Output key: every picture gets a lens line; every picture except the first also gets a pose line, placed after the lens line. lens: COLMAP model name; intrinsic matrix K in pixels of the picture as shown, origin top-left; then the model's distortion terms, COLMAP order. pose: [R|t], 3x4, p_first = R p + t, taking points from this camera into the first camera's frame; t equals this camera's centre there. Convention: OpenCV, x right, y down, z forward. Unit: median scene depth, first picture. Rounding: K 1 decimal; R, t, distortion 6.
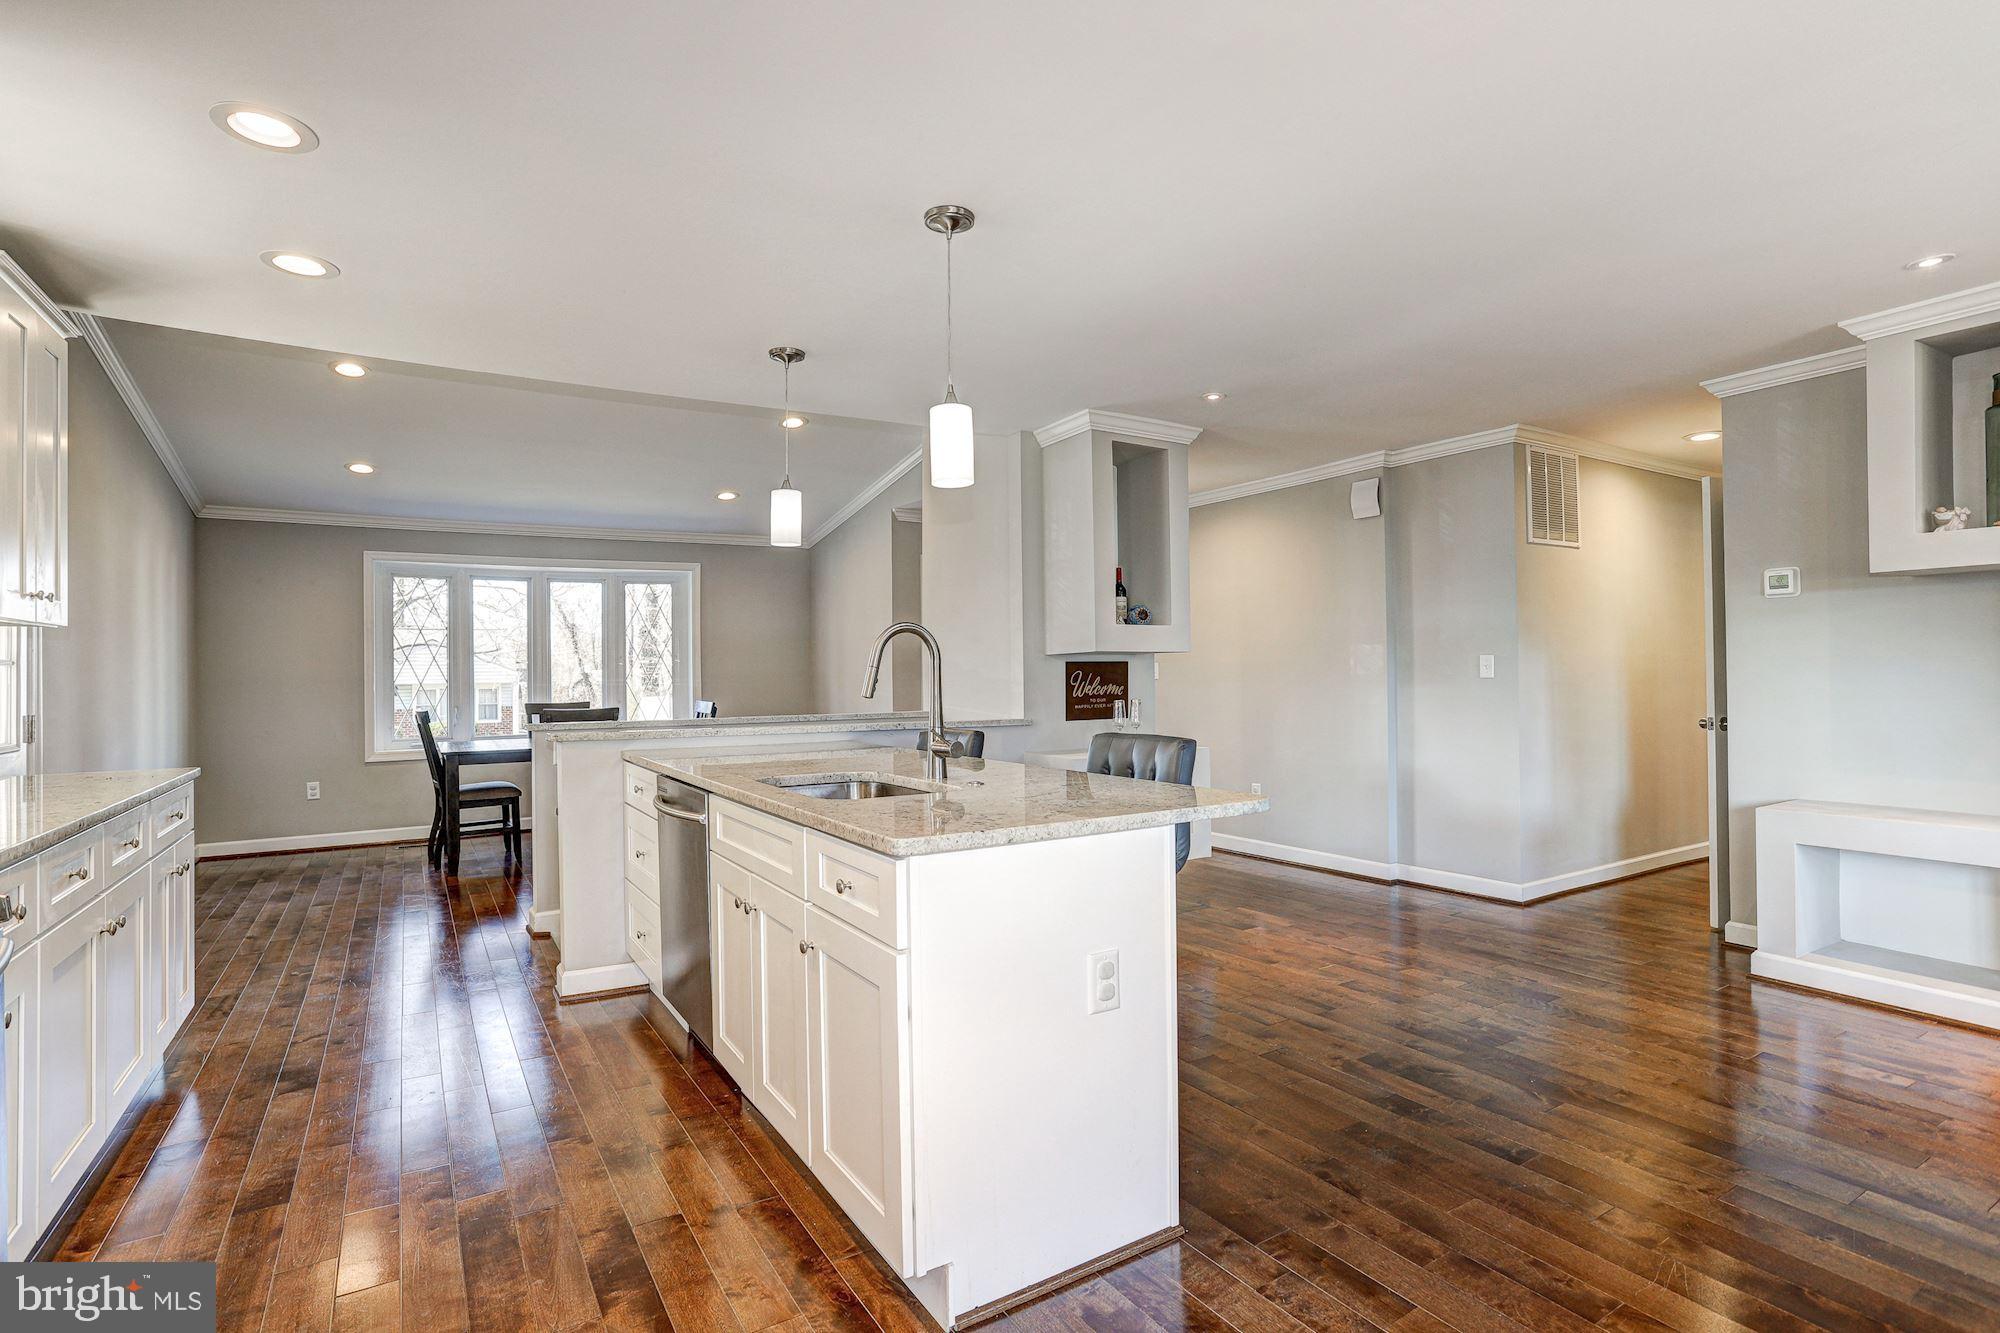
lens RADIAL K [[966.2, 0, 987.9], [0, 966.2, 664.7], [0, 0, 1]] dist [-0.060808, 0.033708]
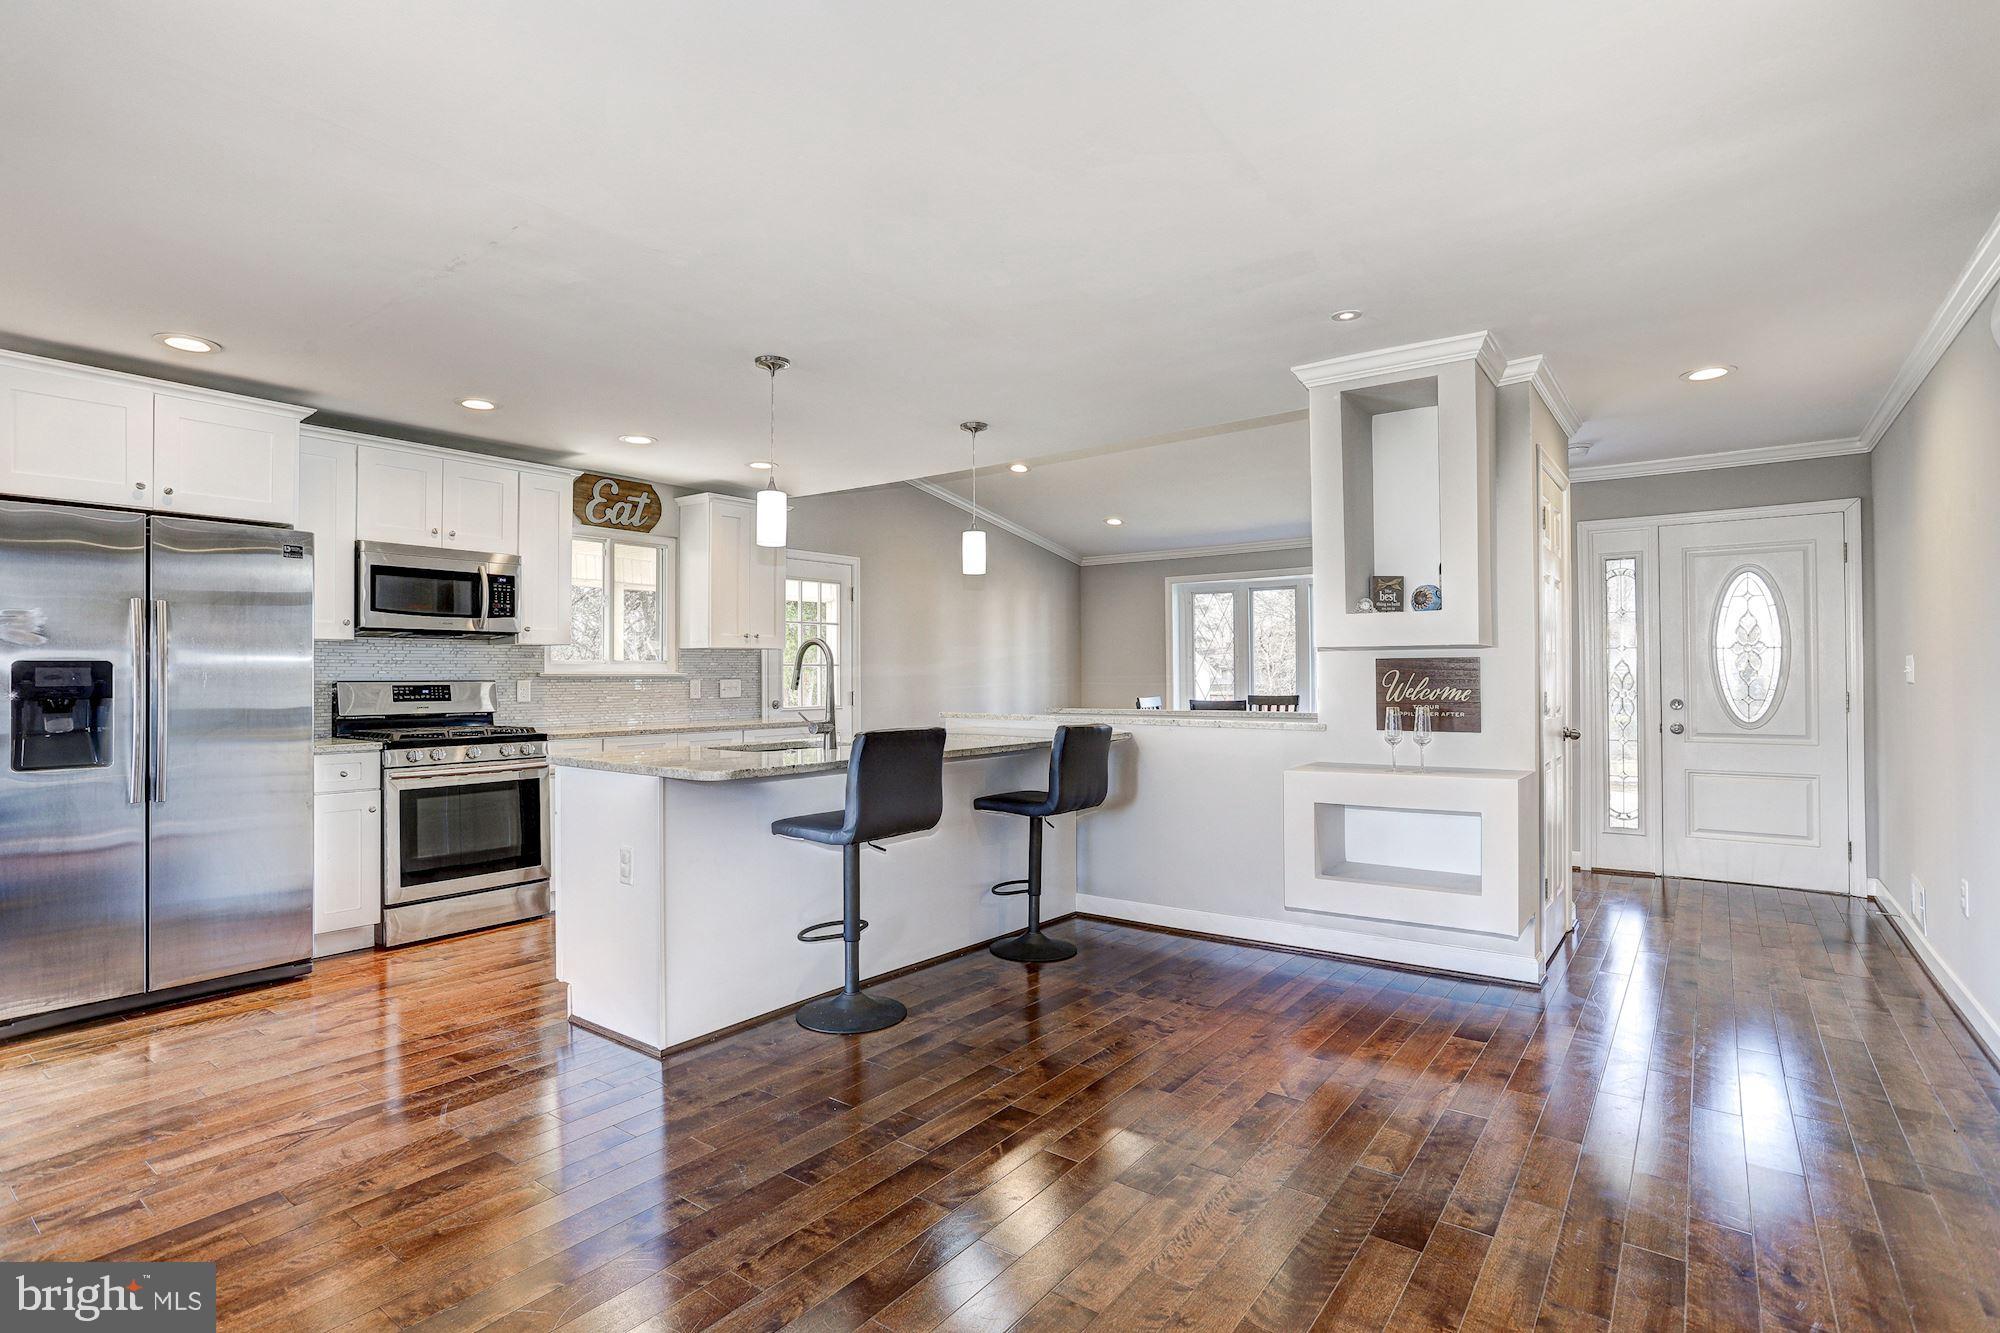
lens RADIAL K [[966.2, 0, 987.9], [0, 966.2, 664.7], [0, 0, 1]] dist [-0.060808, 0.033708]
pose [[0.360128, -0.002046, -0.932901, 0.728221], [0.008307, 0.999965, 0.001013, -0.001662], [0.932866, -0.008114, 0.360132, 0.390974]]
